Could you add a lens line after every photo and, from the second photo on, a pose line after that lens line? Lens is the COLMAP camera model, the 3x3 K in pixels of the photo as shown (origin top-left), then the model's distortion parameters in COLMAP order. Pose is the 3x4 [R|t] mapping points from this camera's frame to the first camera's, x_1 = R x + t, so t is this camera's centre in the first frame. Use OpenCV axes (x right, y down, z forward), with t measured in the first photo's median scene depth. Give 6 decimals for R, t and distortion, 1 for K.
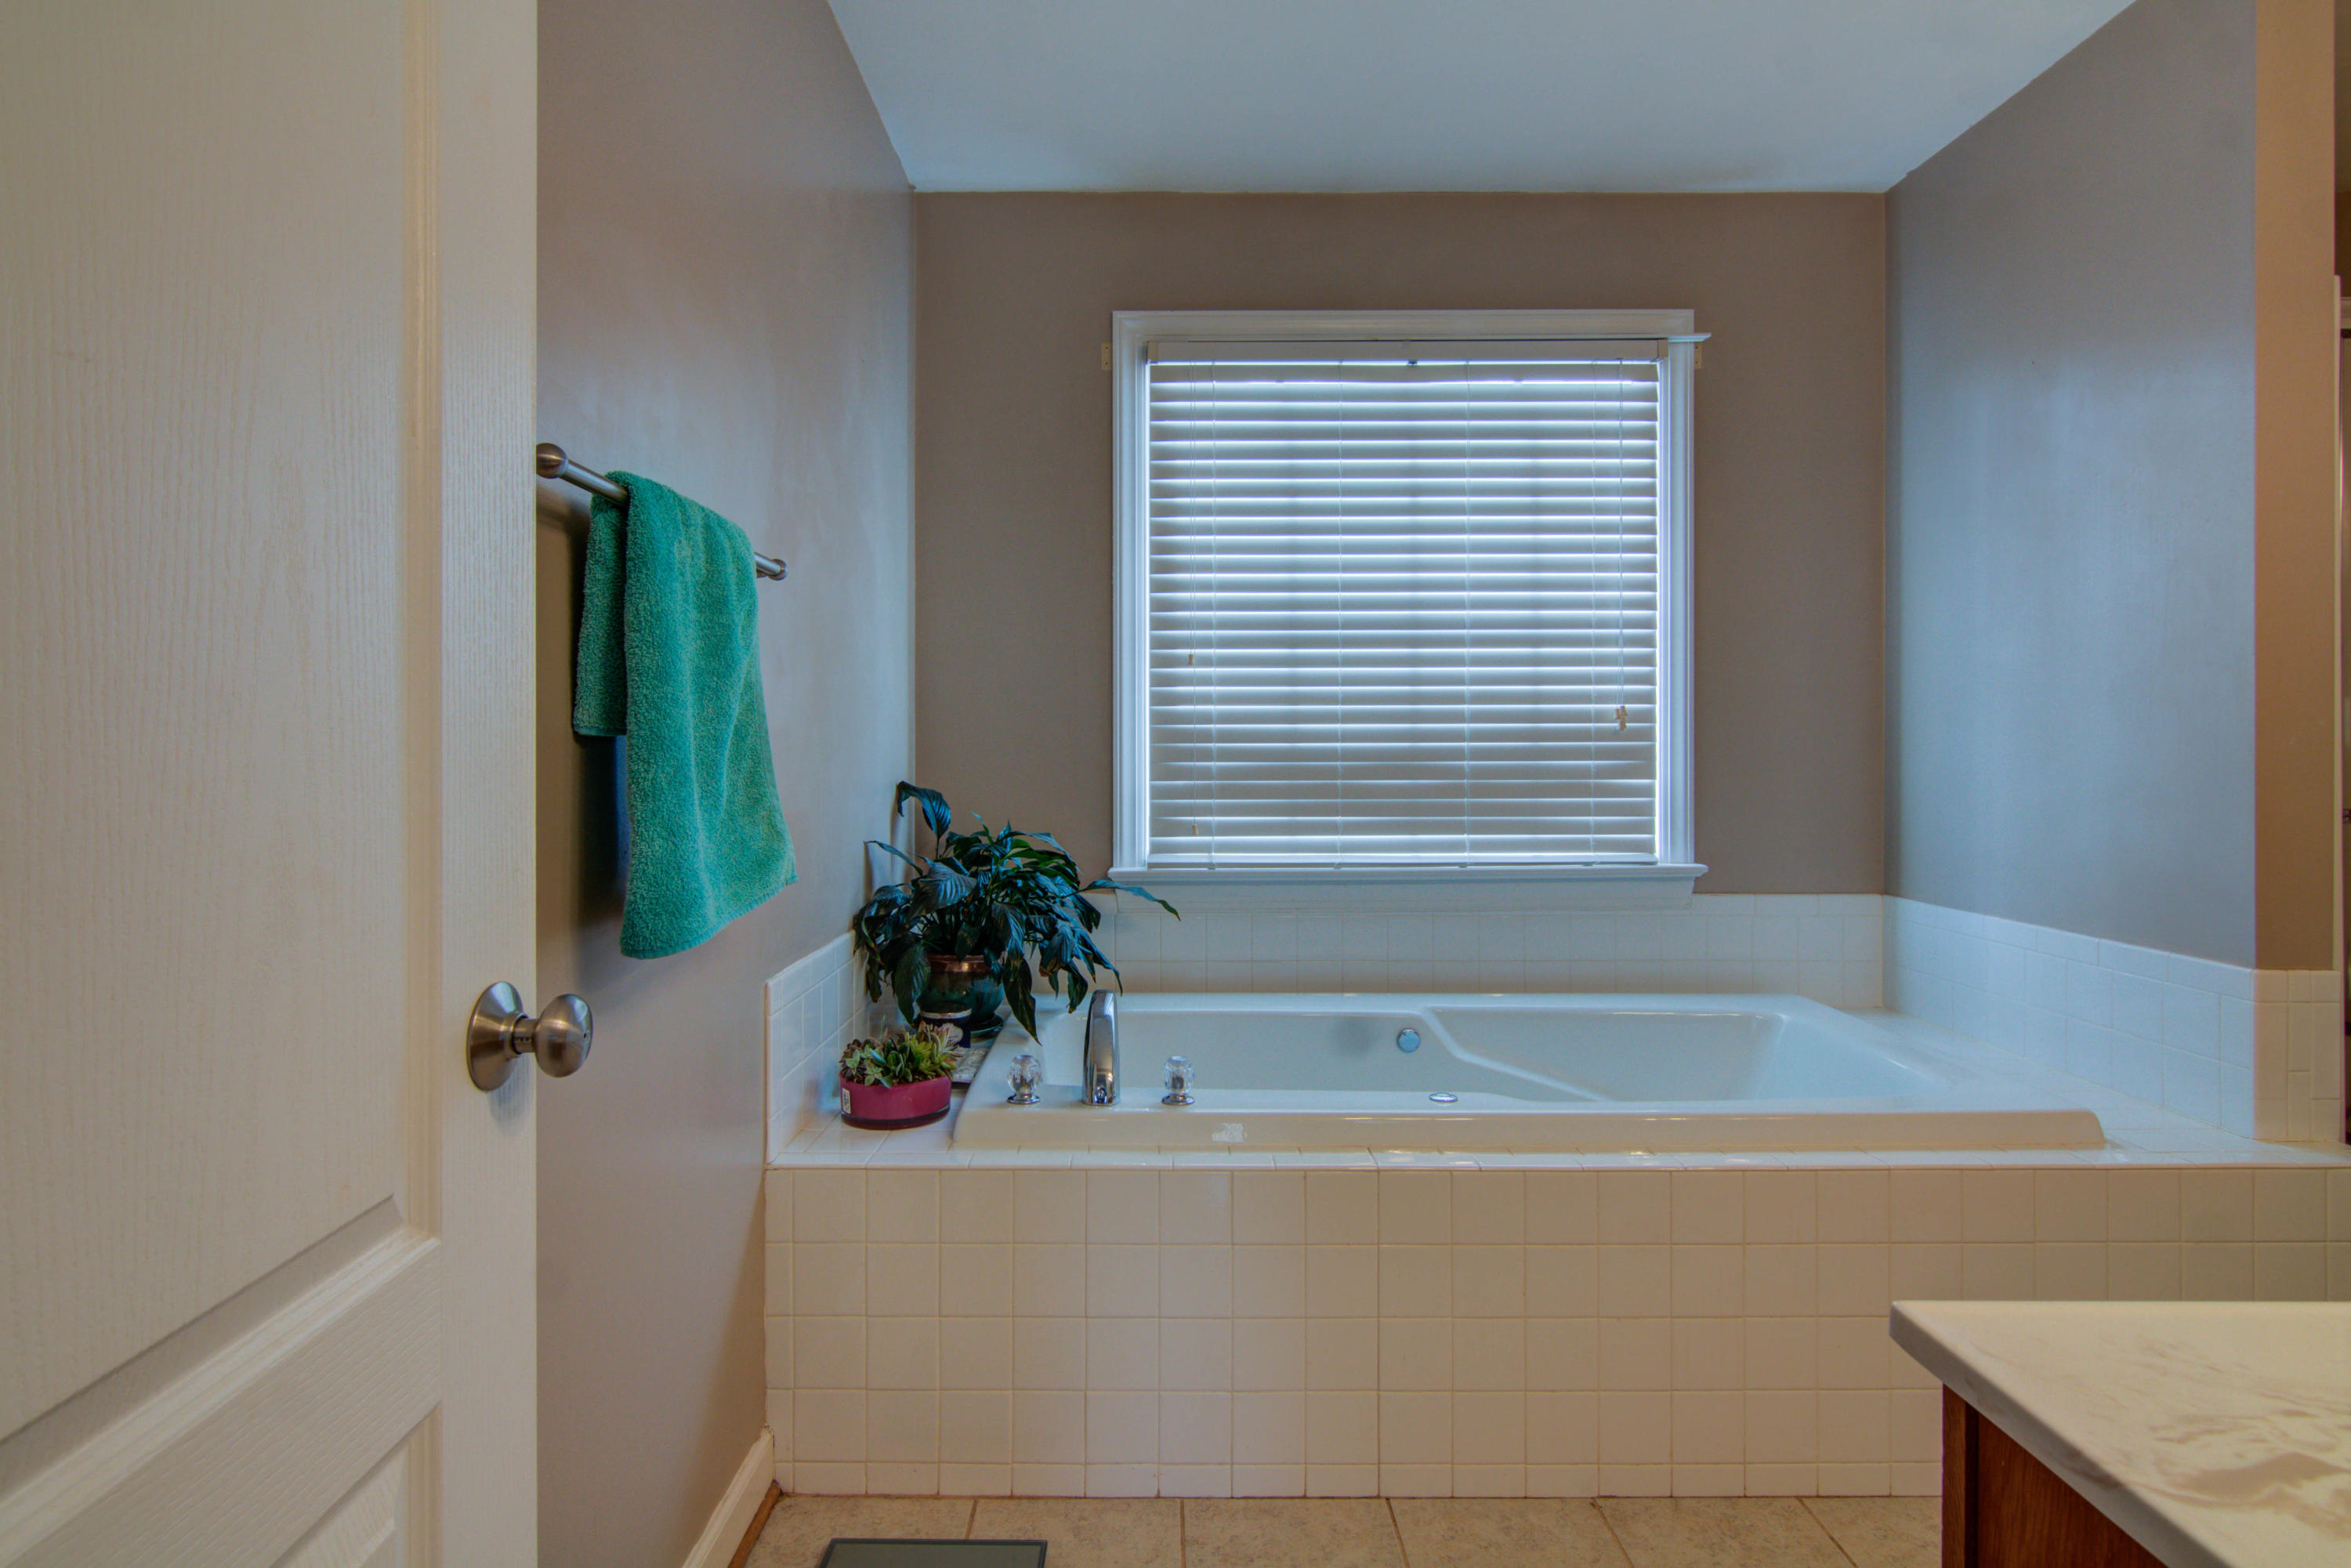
lens RADIAL K [[1152.5, 0, 1168.1], [0, 1152.5, 764.3], [0, 0, 1]] dist [0.001186, -0.003441]
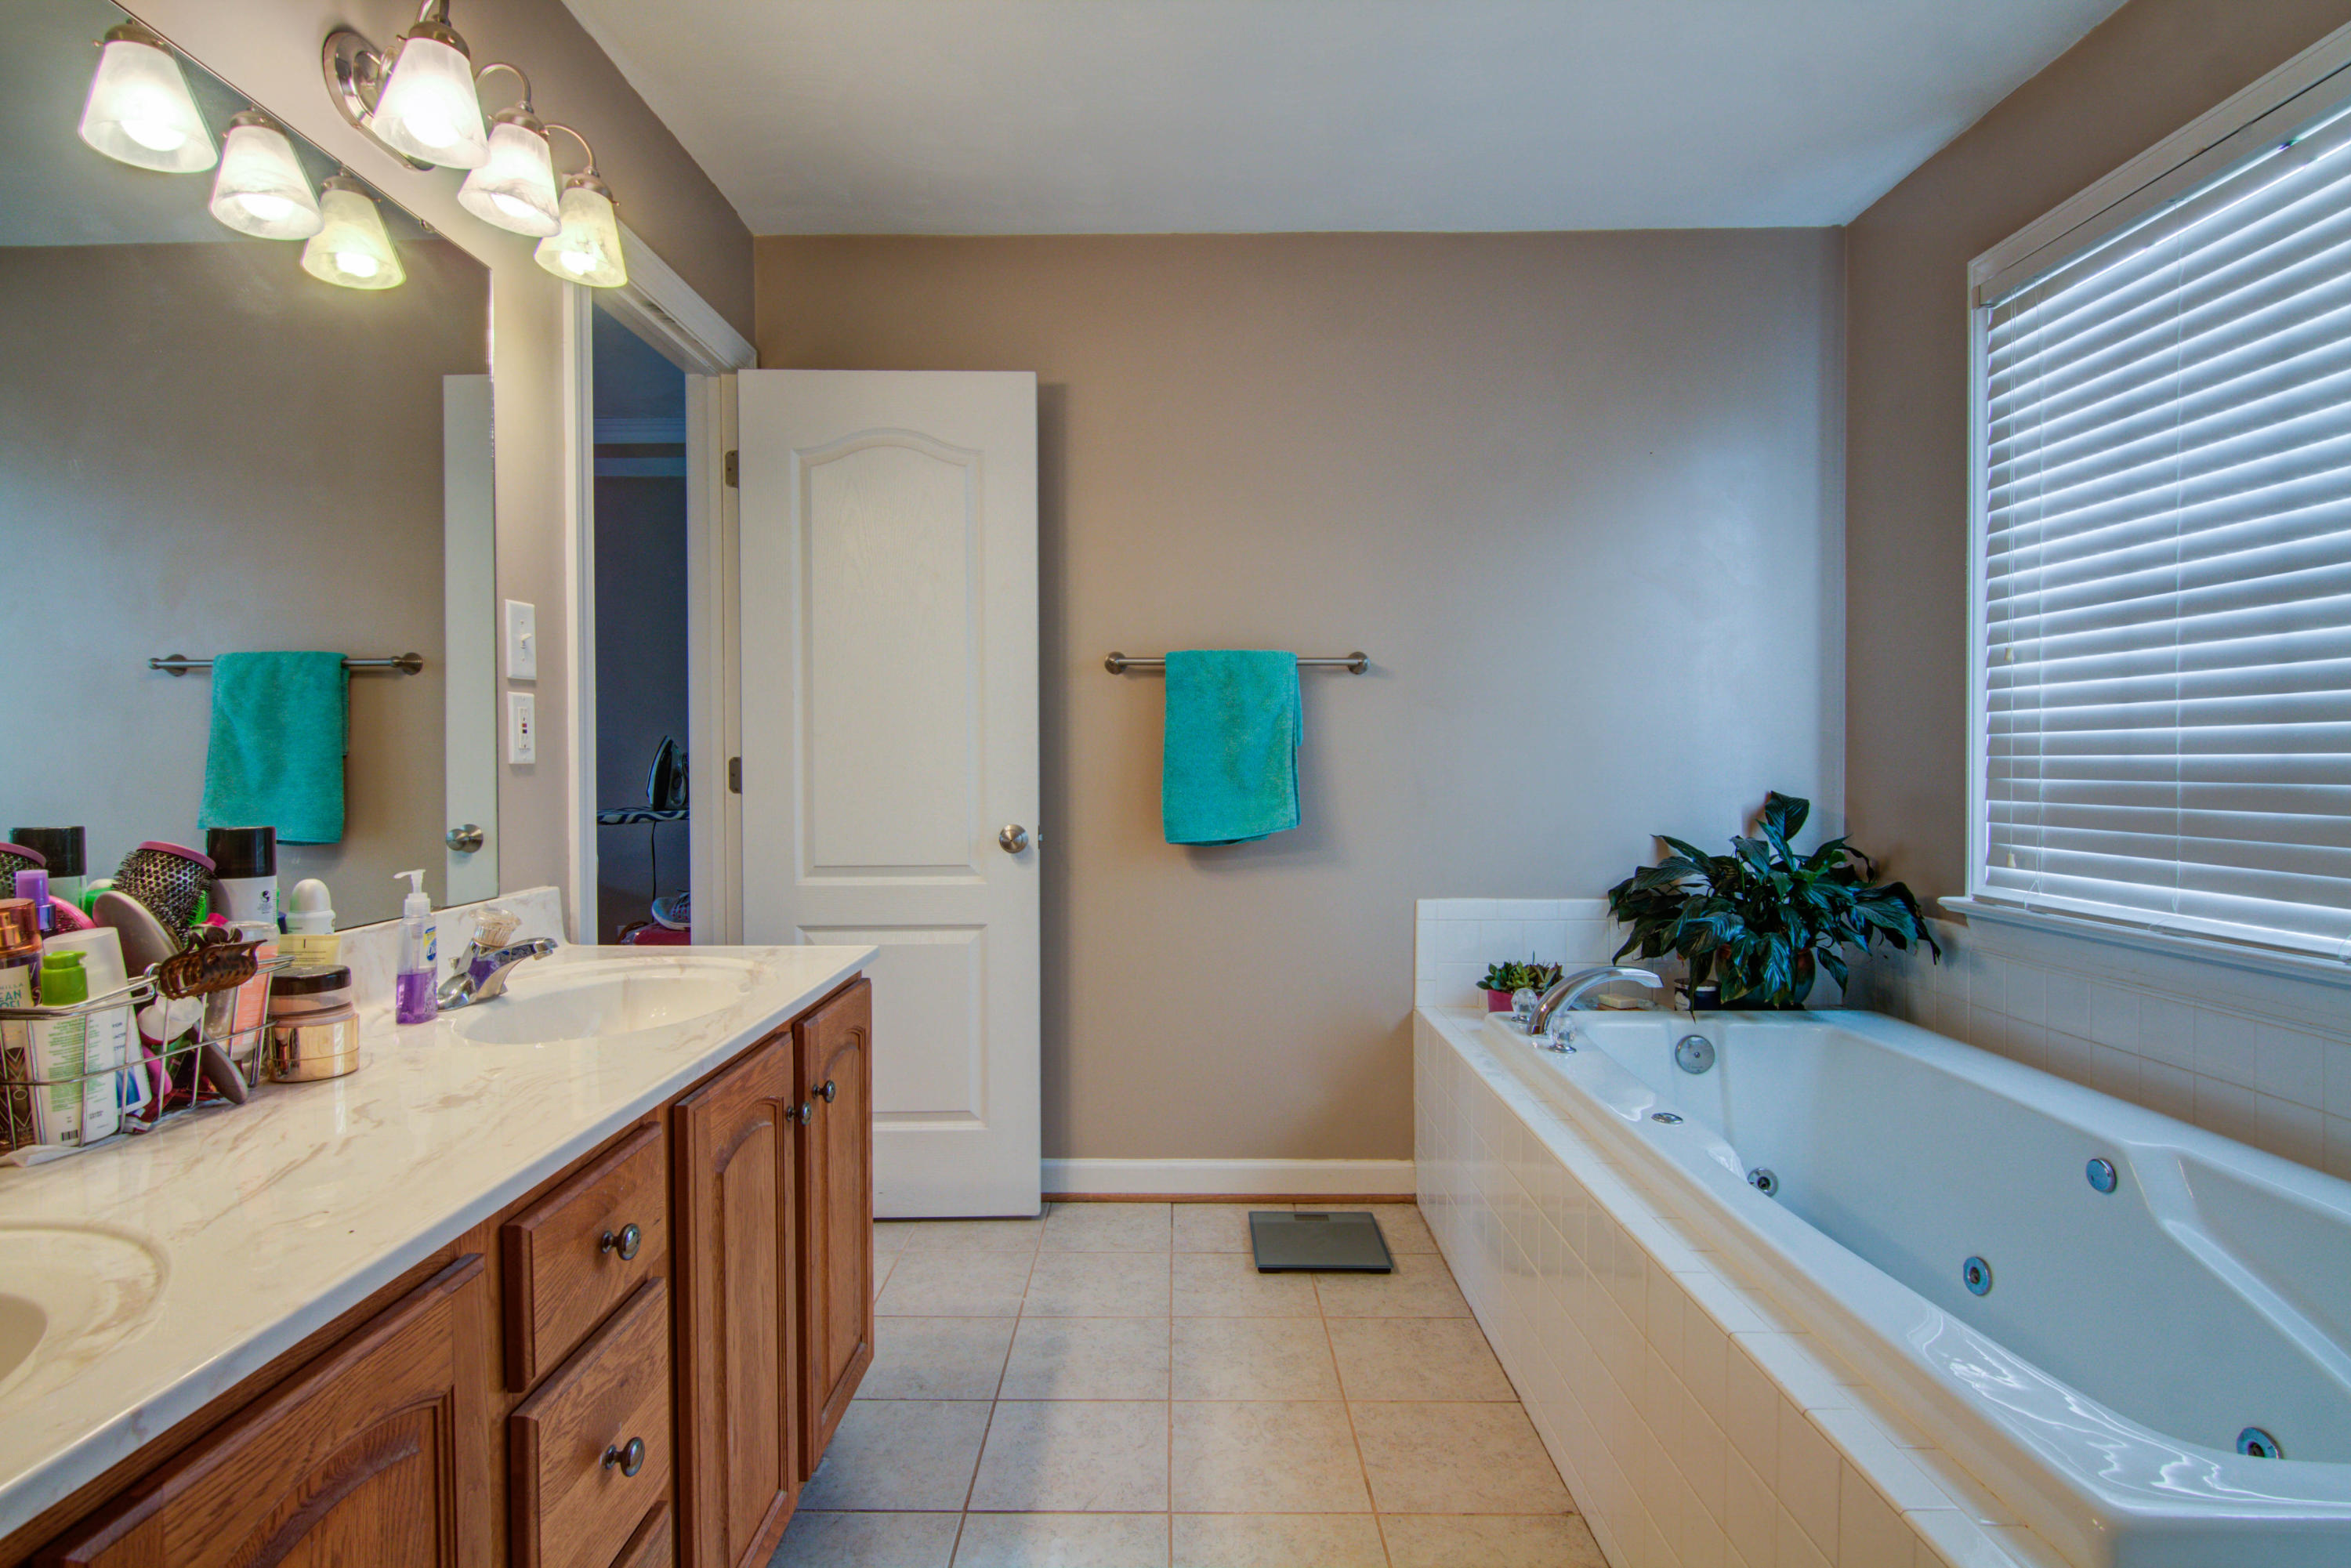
lens RADIAL K [[1152.5, 0, 1168.7], [0, 1152.5, 783.2], [0, 0, 1]] dist [0.001186, -0.003441]
pose [[-0.009514, 0.019512, -0.999764, 0.844384], [-0.003441, 0.999803, 0.019545, -0.012708], [0.999949, 0.003626, -0.009445, 0.401836]]
